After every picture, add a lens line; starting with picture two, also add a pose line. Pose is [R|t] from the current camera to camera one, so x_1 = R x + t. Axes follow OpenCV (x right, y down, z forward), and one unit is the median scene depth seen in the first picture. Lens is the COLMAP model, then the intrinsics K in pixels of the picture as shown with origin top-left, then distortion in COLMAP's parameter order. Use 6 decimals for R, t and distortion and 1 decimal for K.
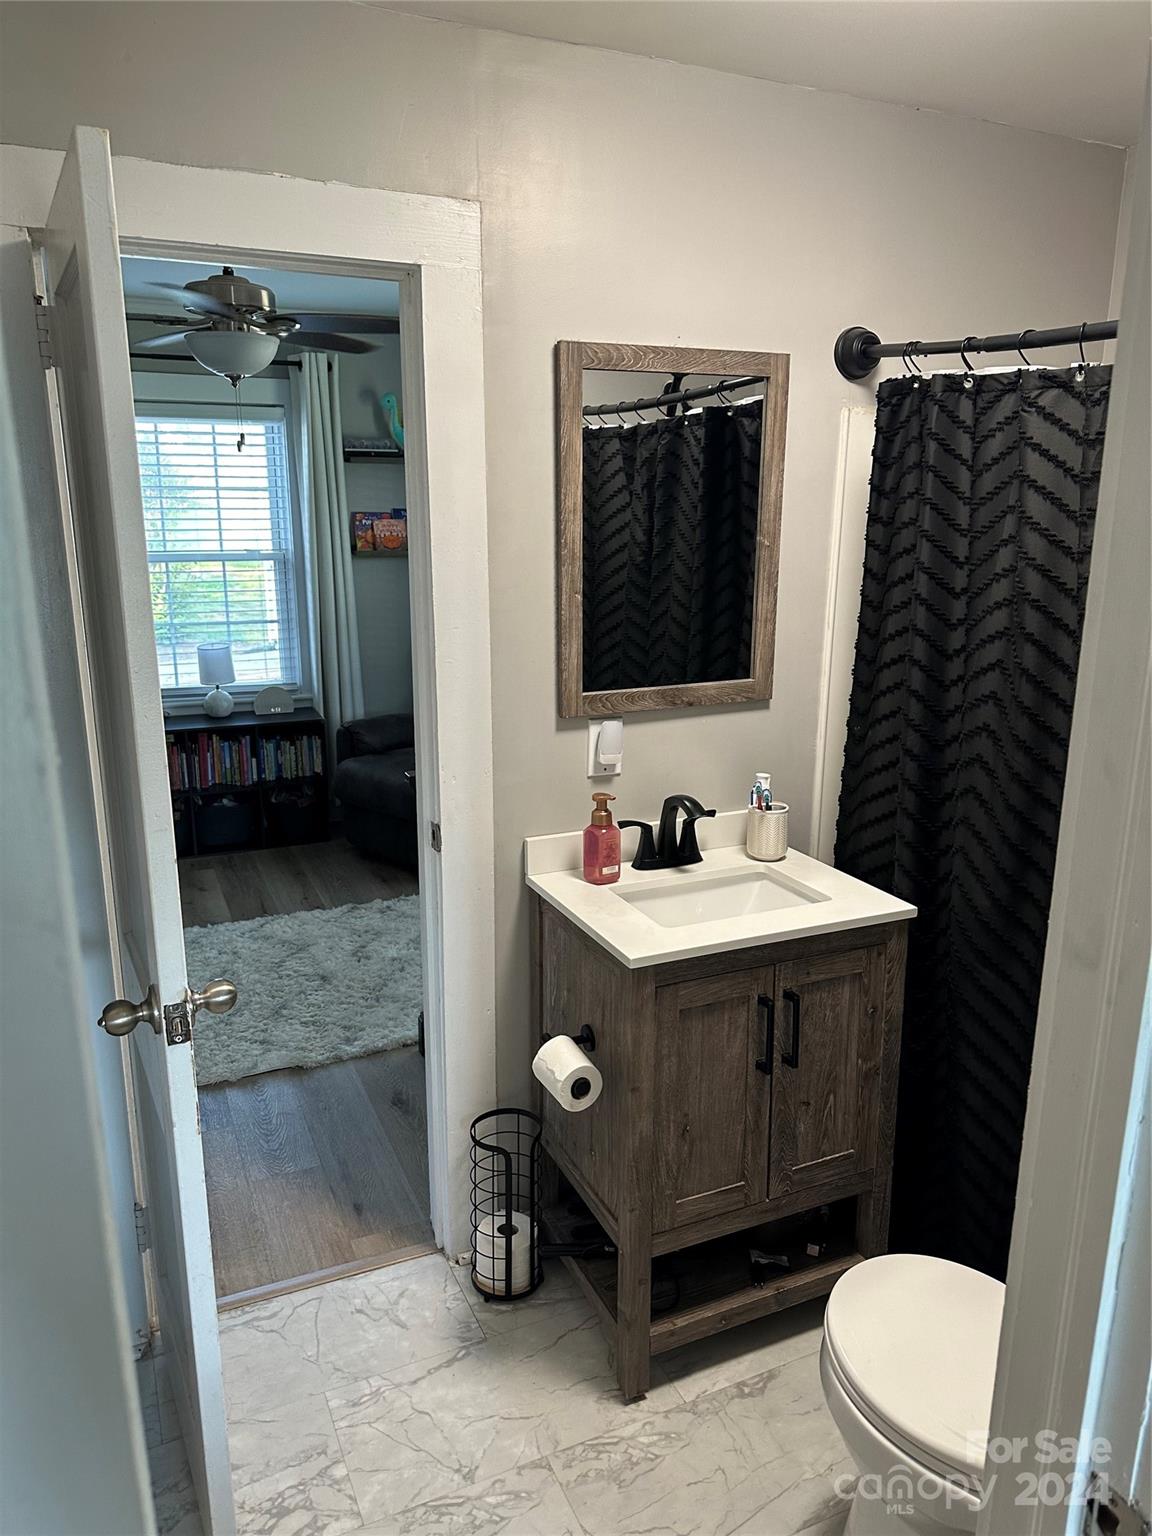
lens RADIAL K [[1074.0, 0, 581.3], [0, 1074.0, 770.9], [0, 0, 1]] dist [0.077633, -0.101973]
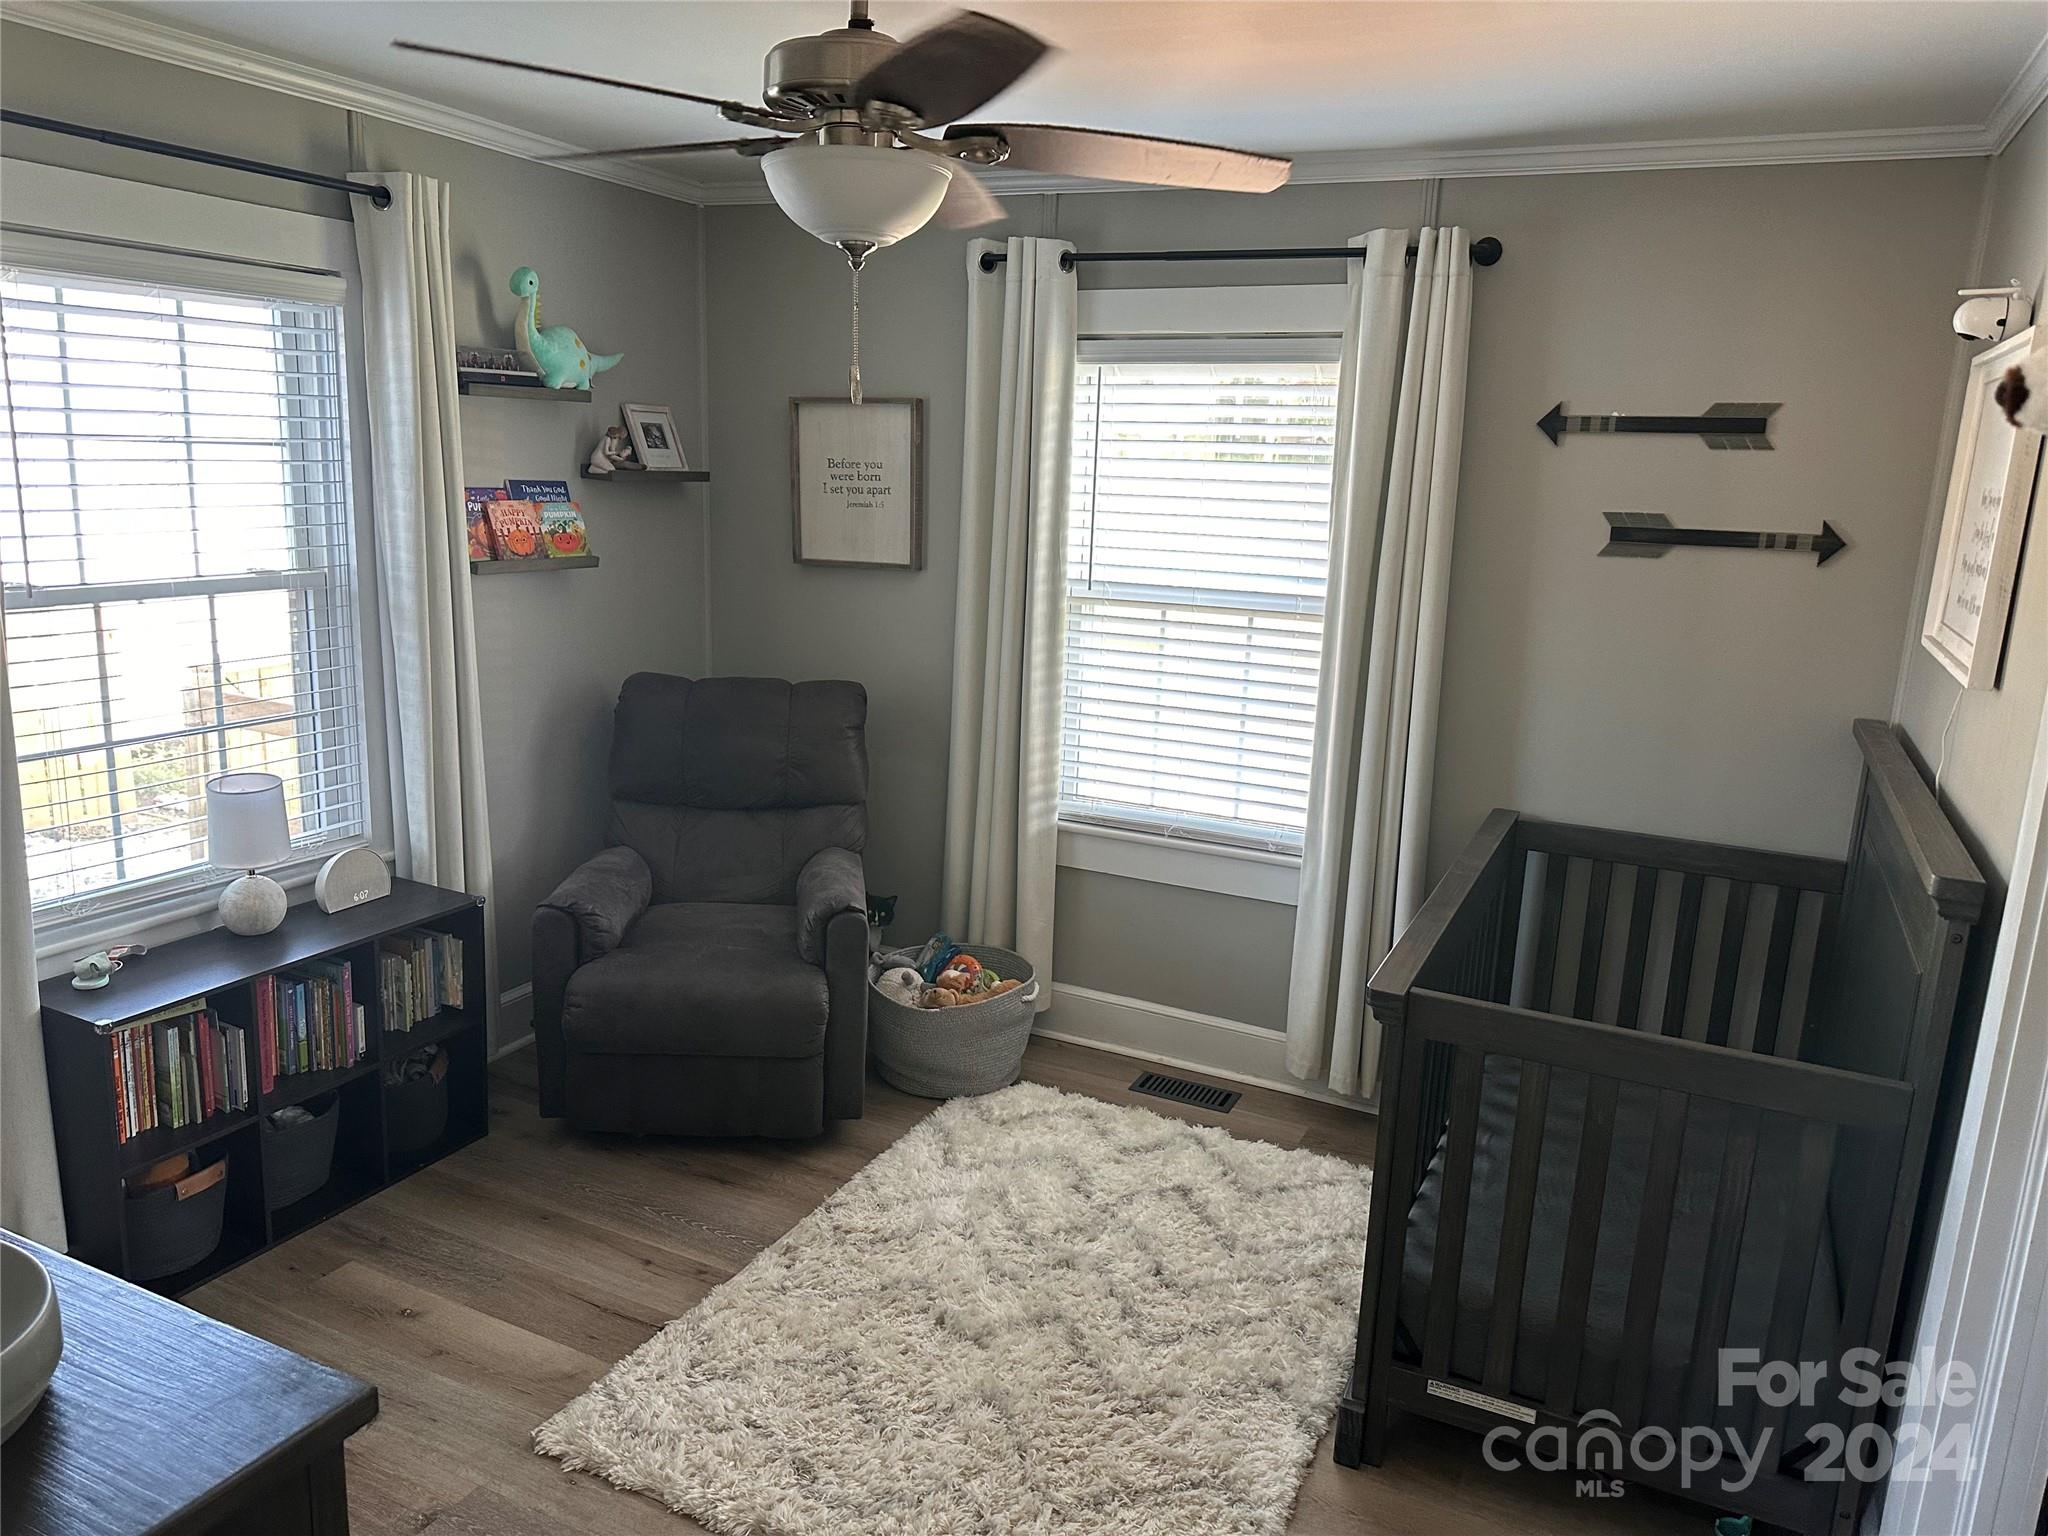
lens RADIAL K [[1432.0, 0, 1020.2], [0, 1432.0, 774.6], [0, 0, 1]] dist [0.077633, -0.101973]
pose [[0.772155, -0.117420, 0.624491, -0.459386], [0.122761, 0.991829, 0.034700, -0.098170], [-0.623463, 0.049870, 0.780261, 0.311639]]
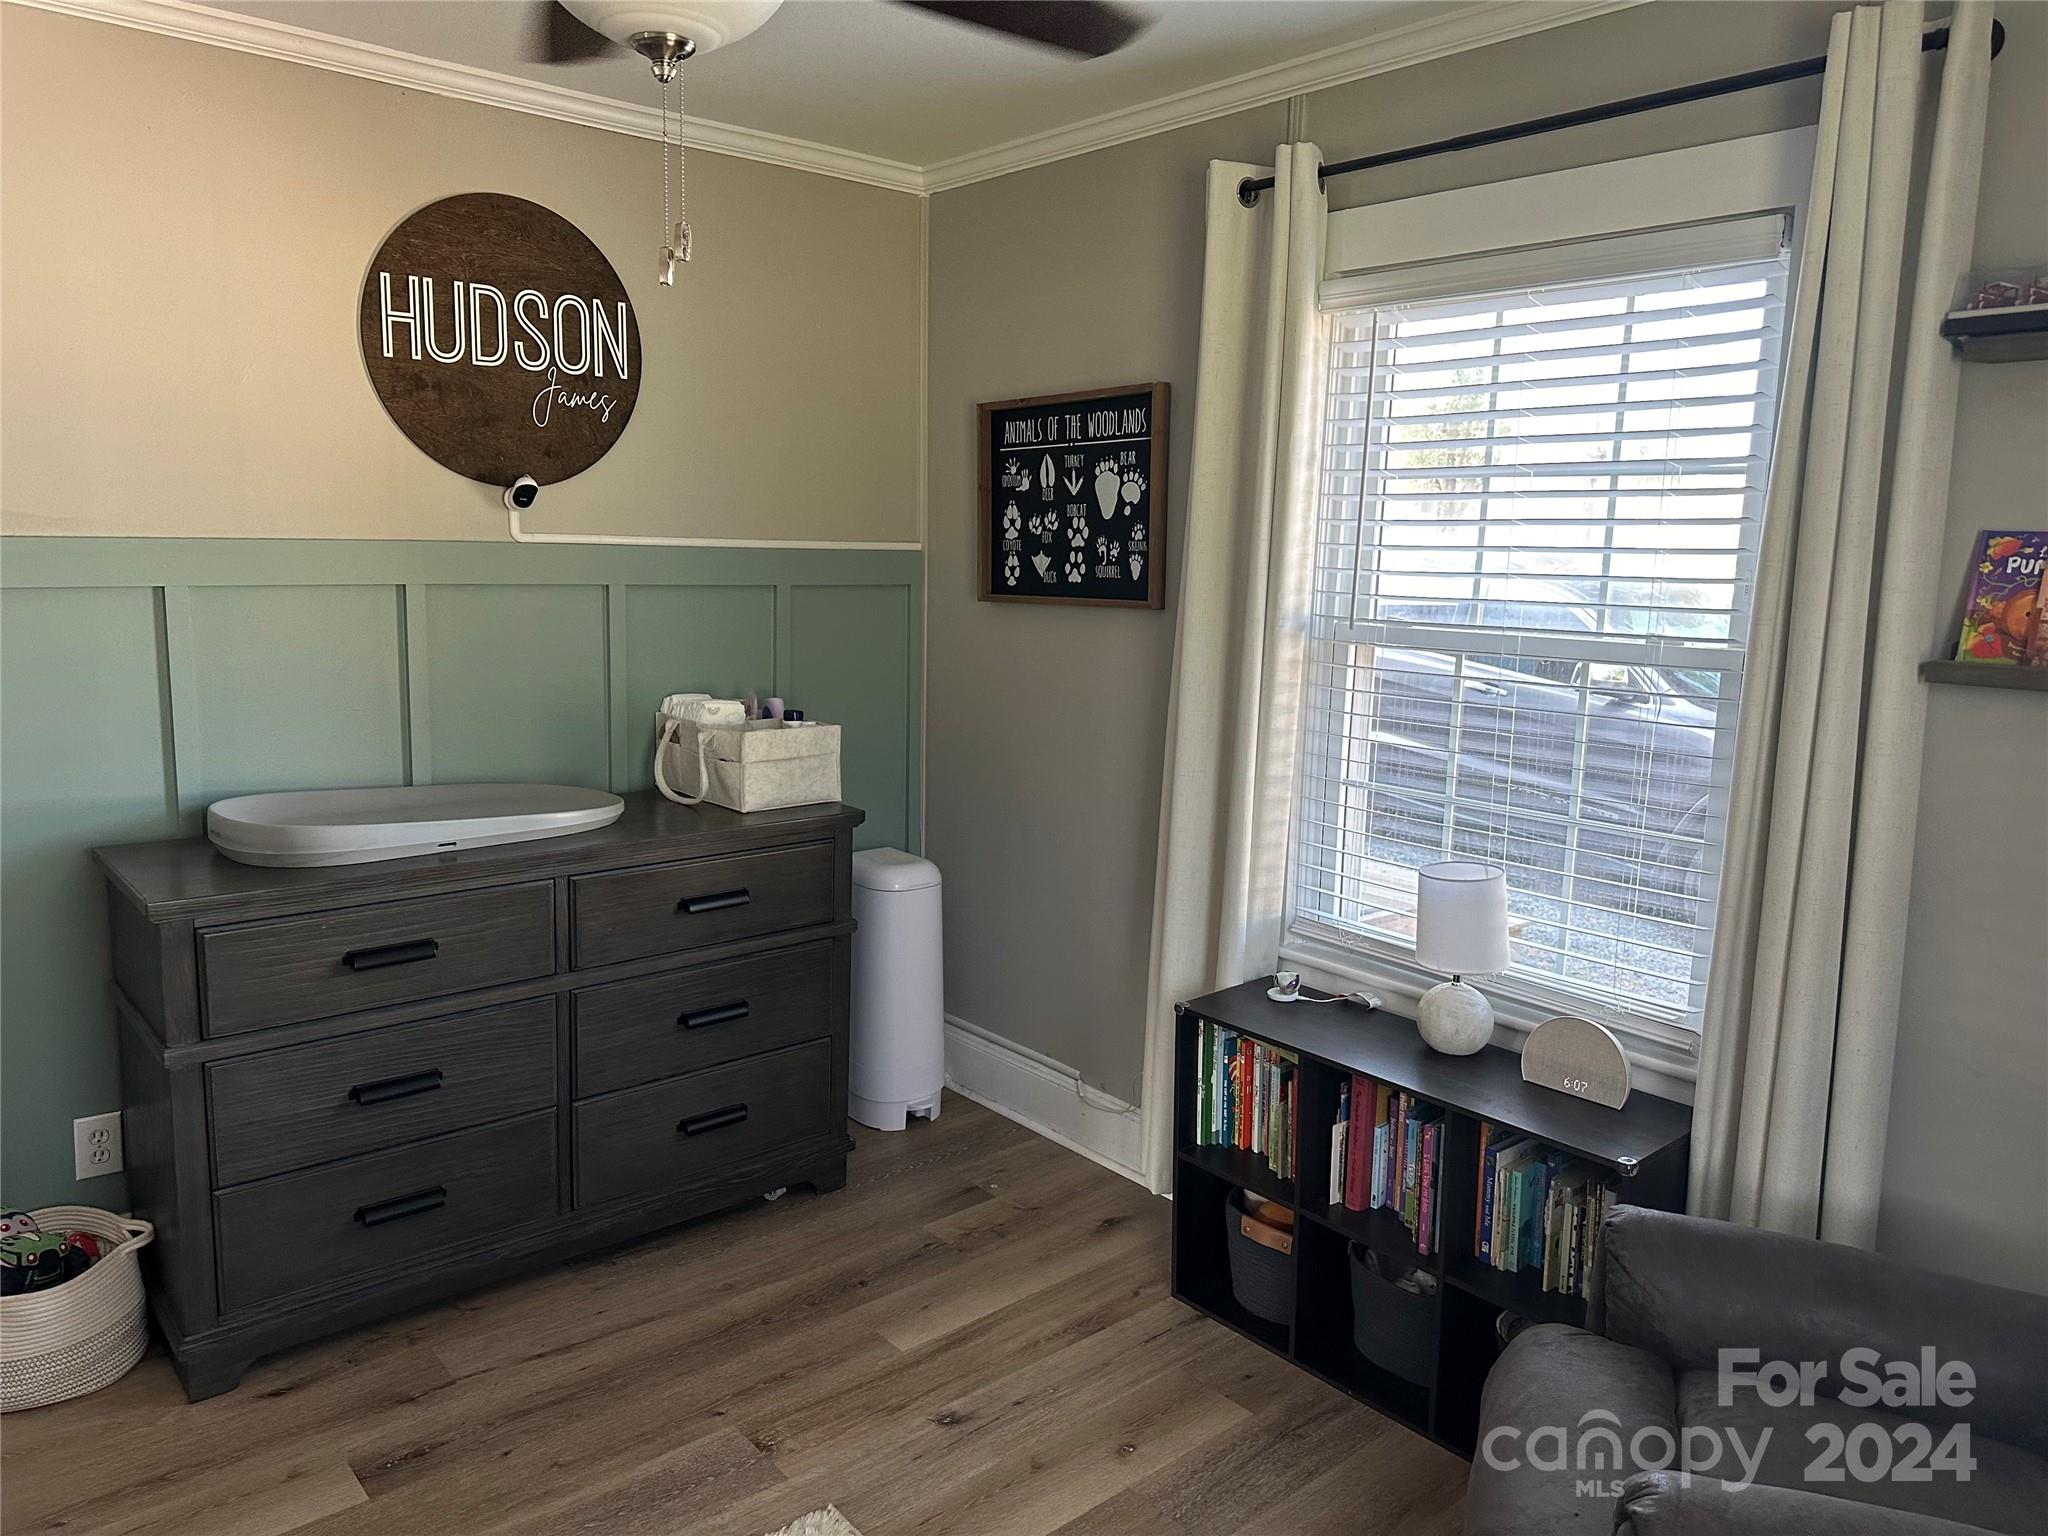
lens RADIAL K [[1432.0, 0, 1013.9], [0, 1432.0, 767.3], [0, 0, 1]] dist [0.077633, -0.101973]
pose [[0.271603, 0.152290, -0.950284, 0.096097], [-0.252414, 0.964108, 0.082362, -0.149922], [0.928719, 0.217496, 0.300295, 0.679369]]
